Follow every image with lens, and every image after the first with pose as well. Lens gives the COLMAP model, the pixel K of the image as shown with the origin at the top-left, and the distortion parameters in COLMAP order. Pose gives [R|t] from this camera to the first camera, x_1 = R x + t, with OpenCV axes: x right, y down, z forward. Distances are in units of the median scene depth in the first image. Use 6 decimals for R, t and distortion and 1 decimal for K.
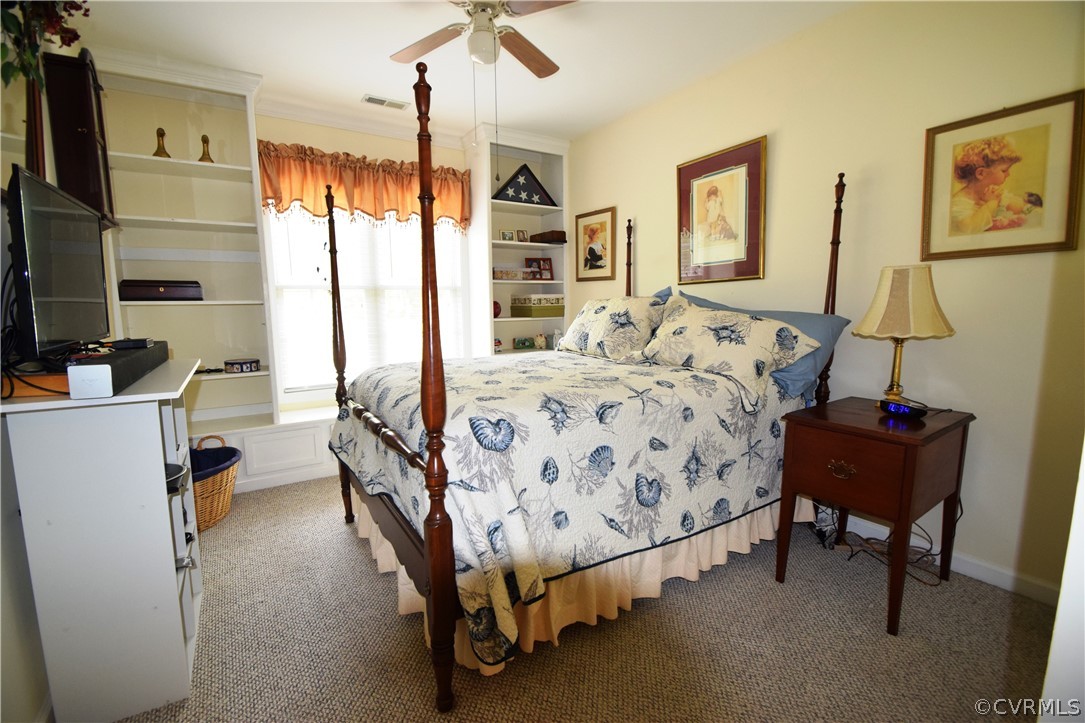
lens RADIAL K [[476.5, 0, 534.9], [0, 476.5, 356.3], [0, 0, 1]] dist [-0.003996, -0.005052]
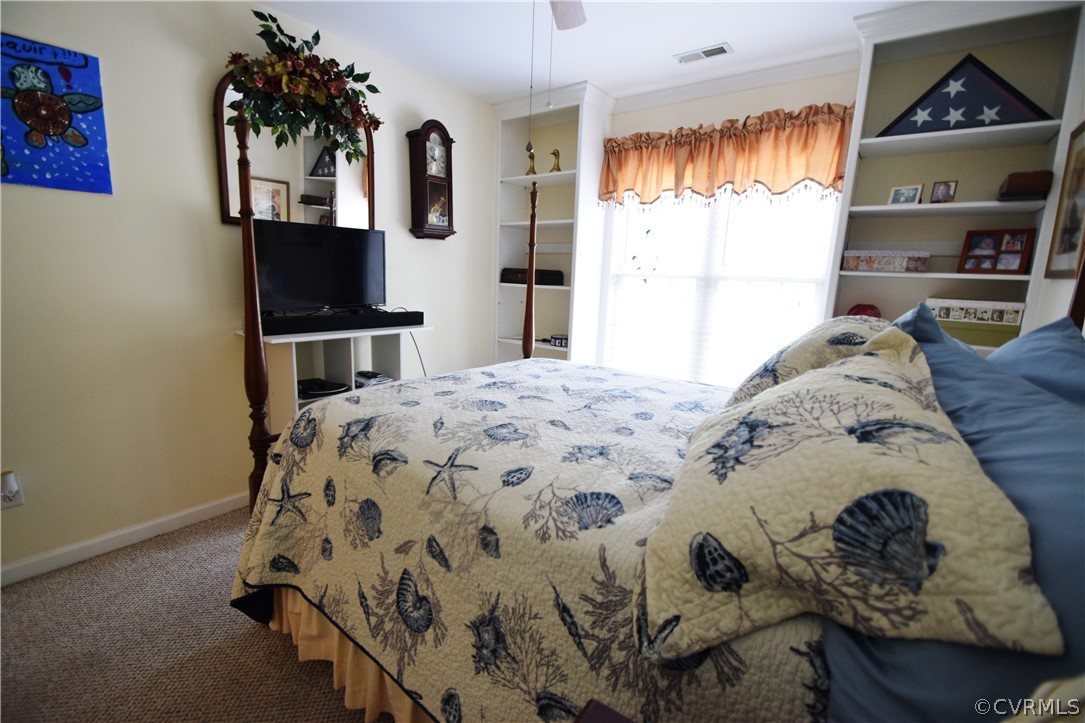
lens RADIAL K [[476.5, 0, 536.9], [0, 476.5, 364.8], [0, 0, 1]] dist [-0.003996, -0.005052]
pose [[0.346711, 0.195764, -0.917315, 0.400272], [-0.144675, 0.977435, 0.153912, -0.081465], [0.926747, 0.079350, 0.367210, 0.424590]]
